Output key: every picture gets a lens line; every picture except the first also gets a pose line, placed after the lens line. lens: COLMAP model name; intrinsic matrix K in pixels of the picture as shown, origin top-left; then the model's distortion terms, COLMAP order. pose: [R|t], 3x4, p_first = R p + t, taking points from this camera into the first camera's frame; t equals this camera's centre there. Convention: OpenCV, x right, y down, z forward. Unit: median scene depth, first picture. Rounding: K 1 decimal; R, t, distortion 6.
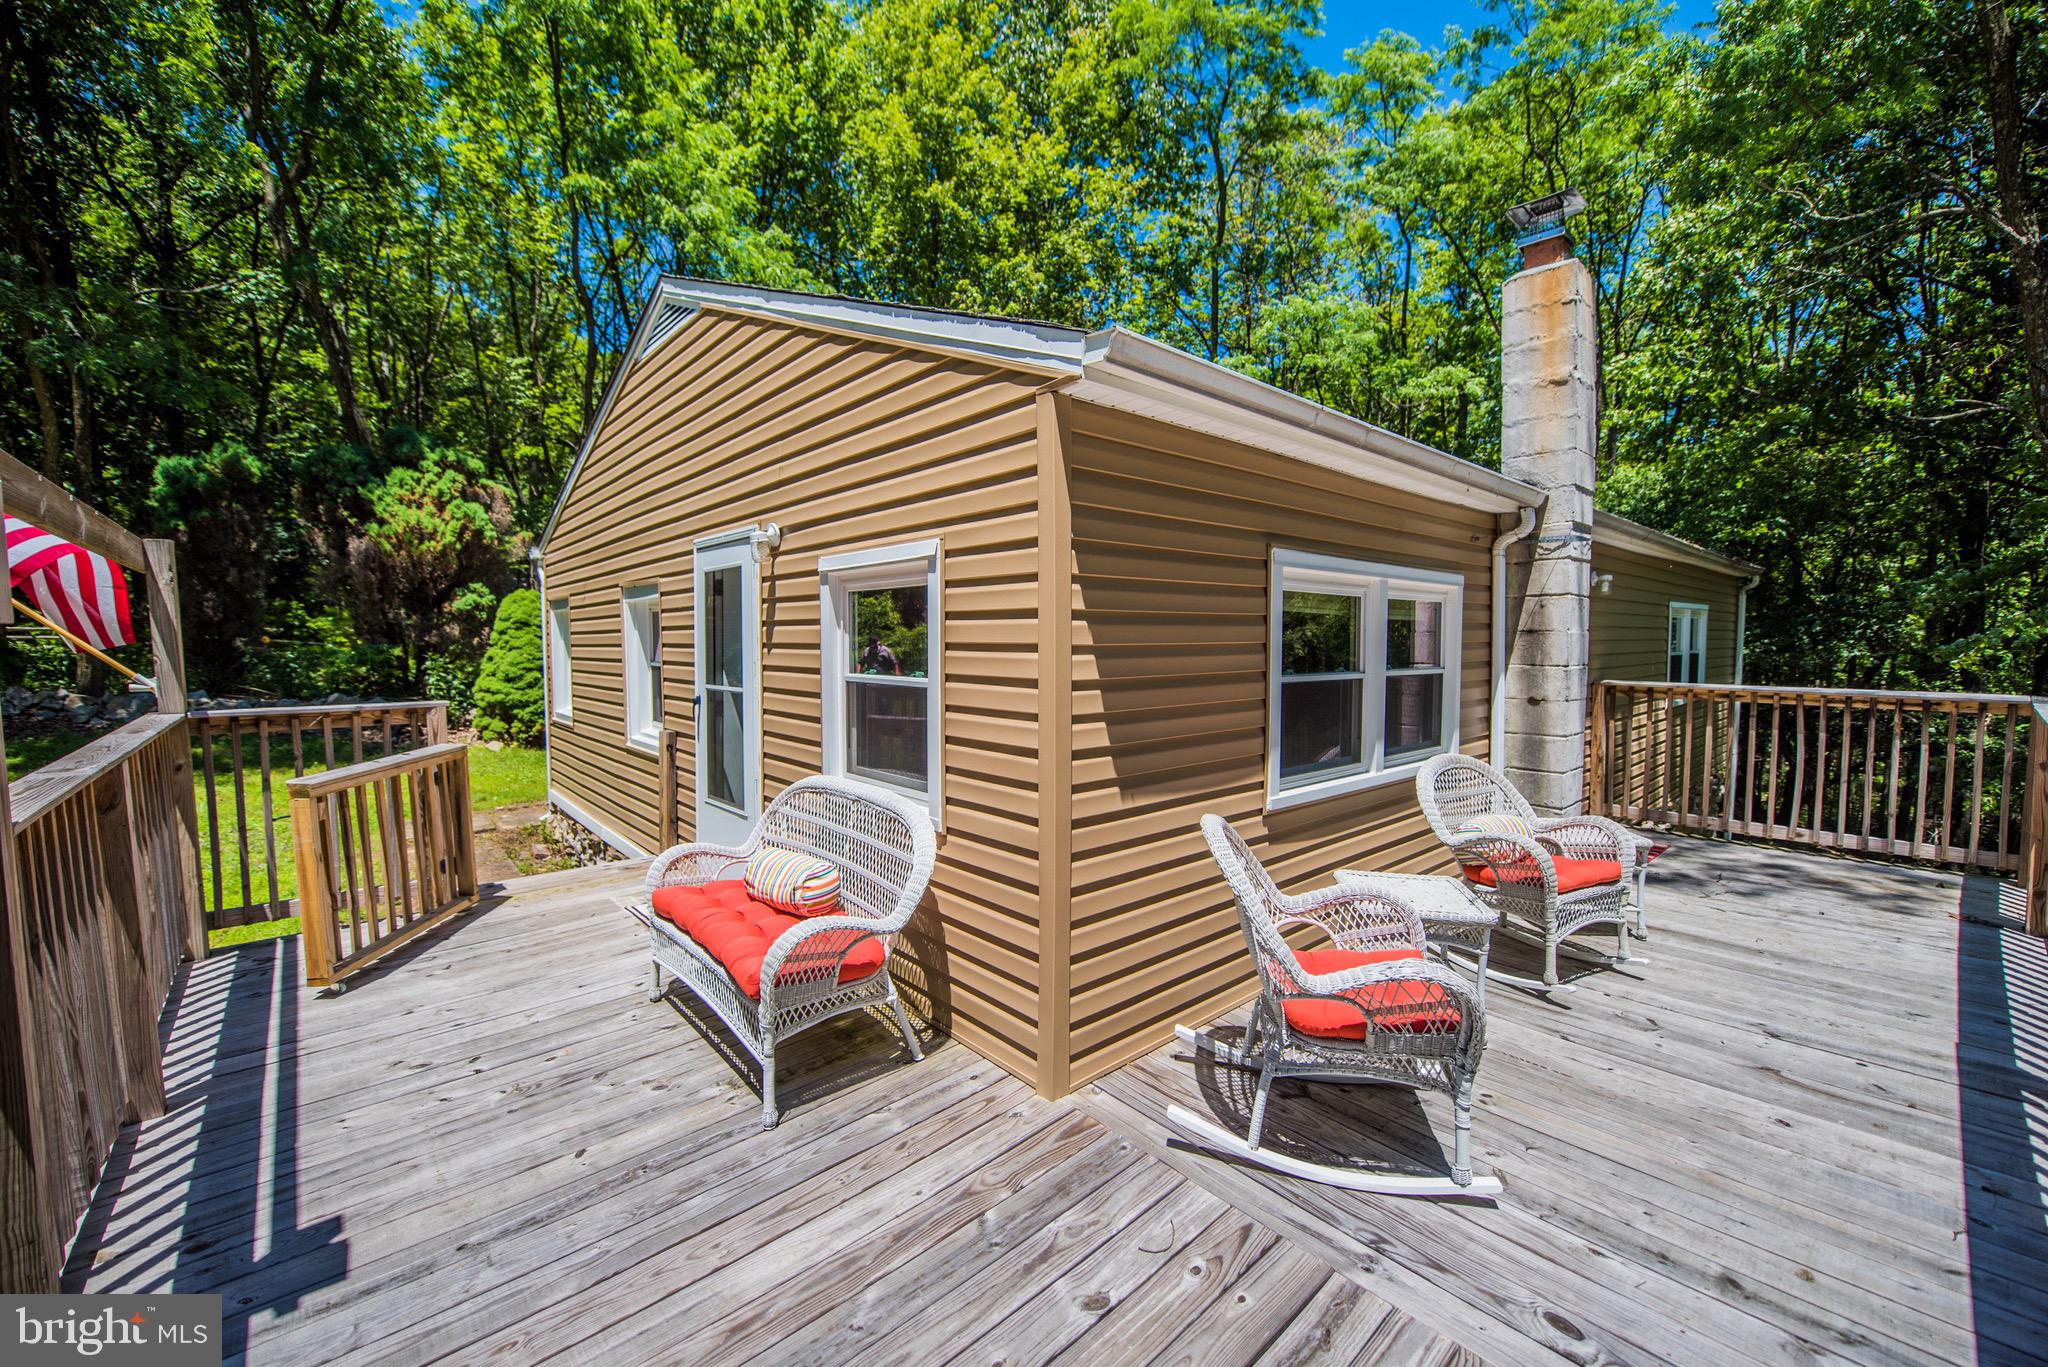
lens RADIAL K [[815.2, 0, 1031.2], [0, 815.2, 691.4], [0, 0, 1]] dist [-0.014193, -0.003076]
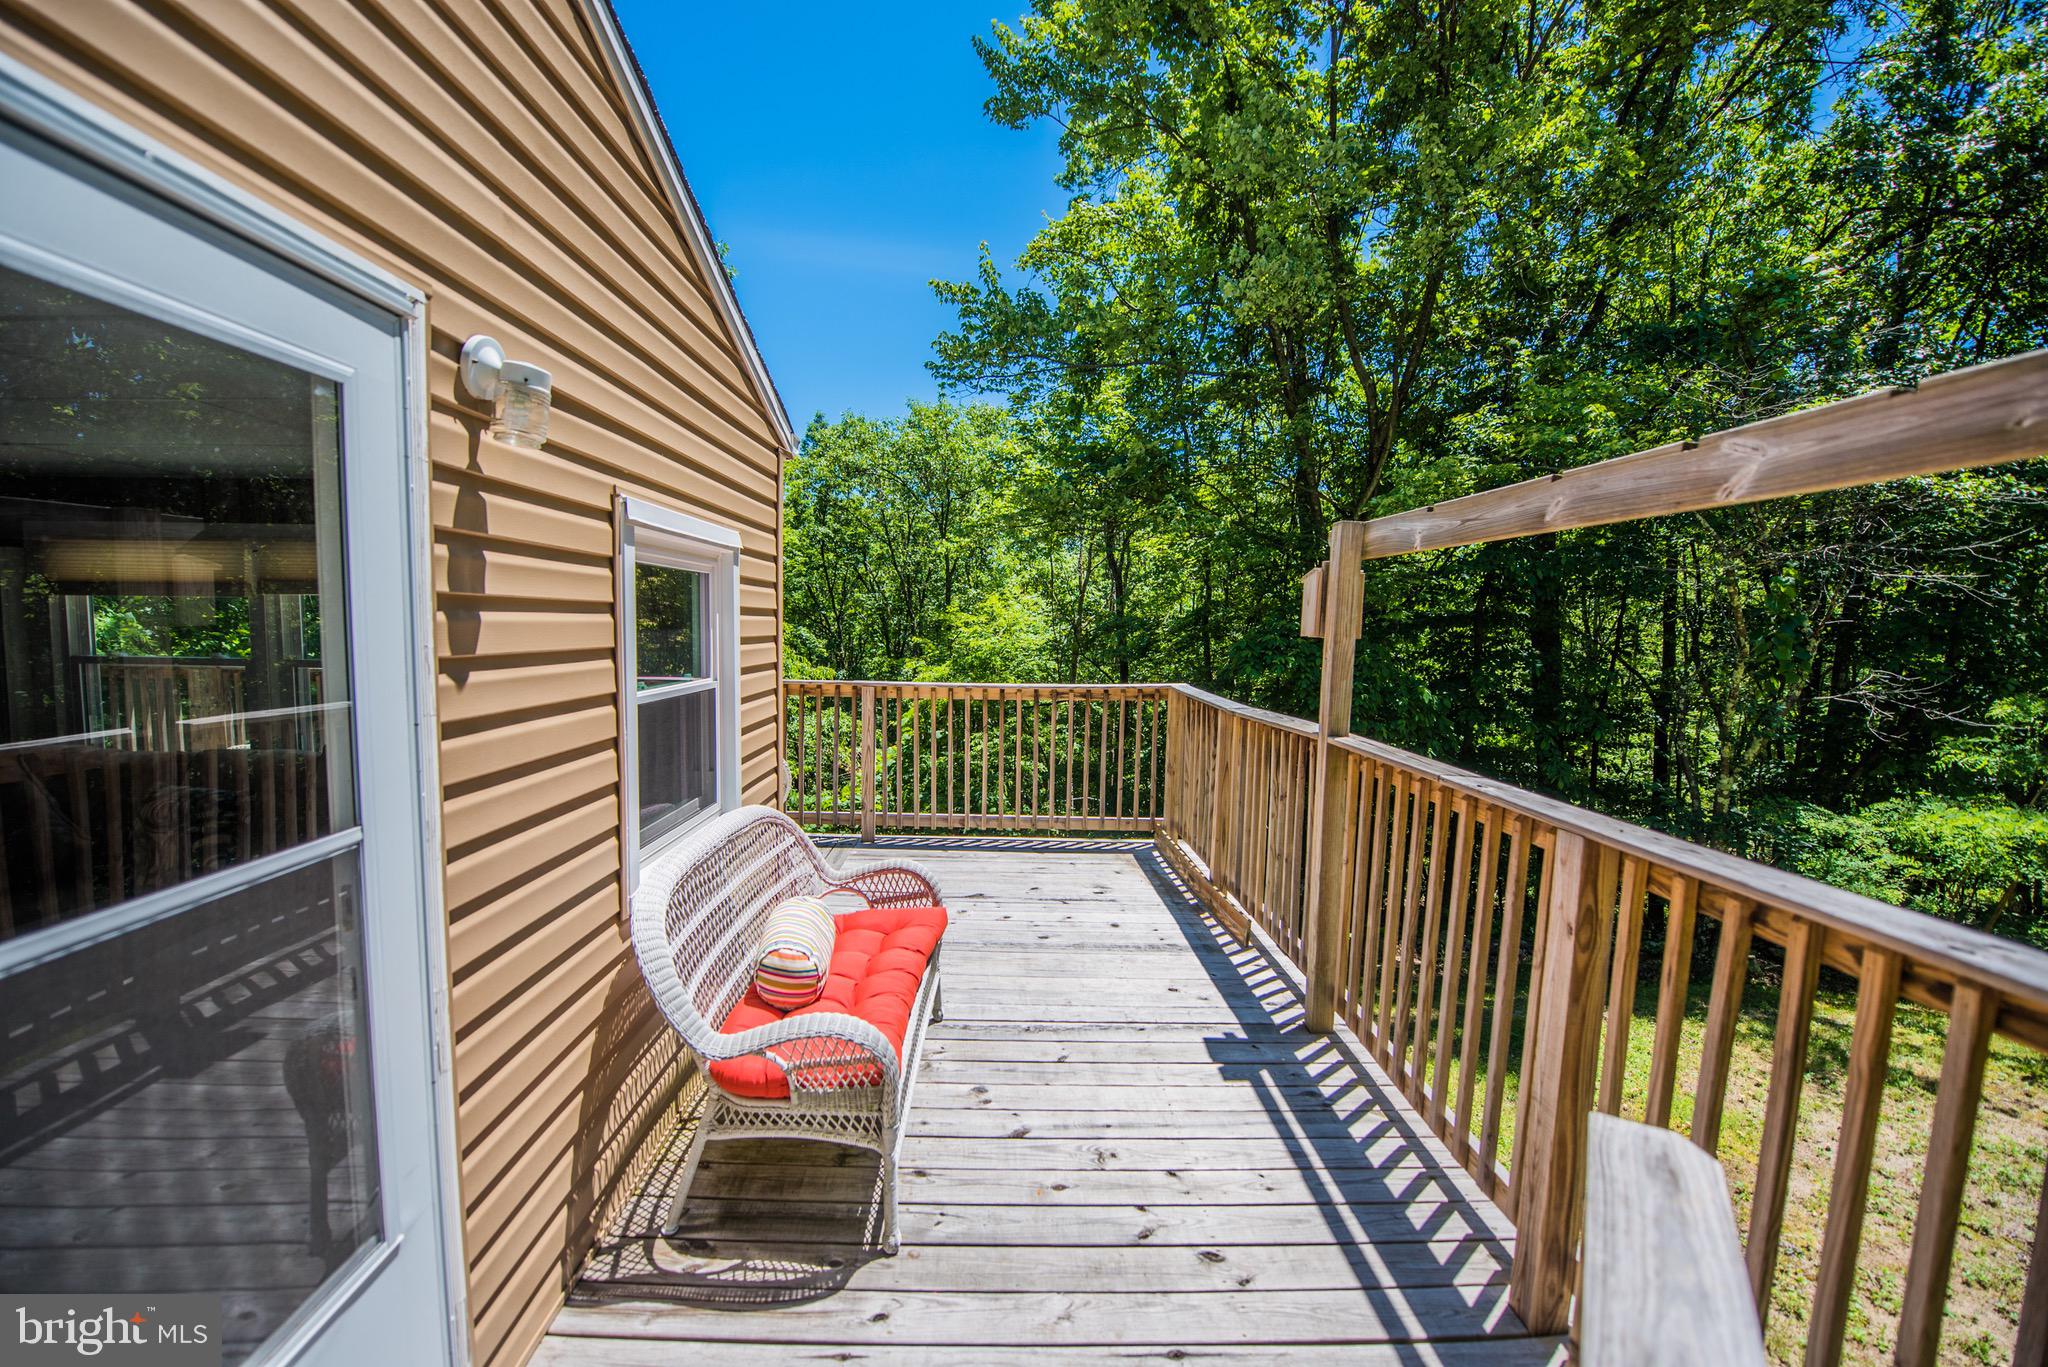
lens RADIAL K [[815.2, 0, 1024.6], [0, 815.2, 692.6], [0, 0, 1]] dist [-0.014193, -0.003076]
pose [[-0.765426, -0.071523, 0.639537, -1.167632], [0.023818, 0.989975, 0.139221, -0.139060], [-0.643083, 0.121796, -0.756049, 1.759143]]
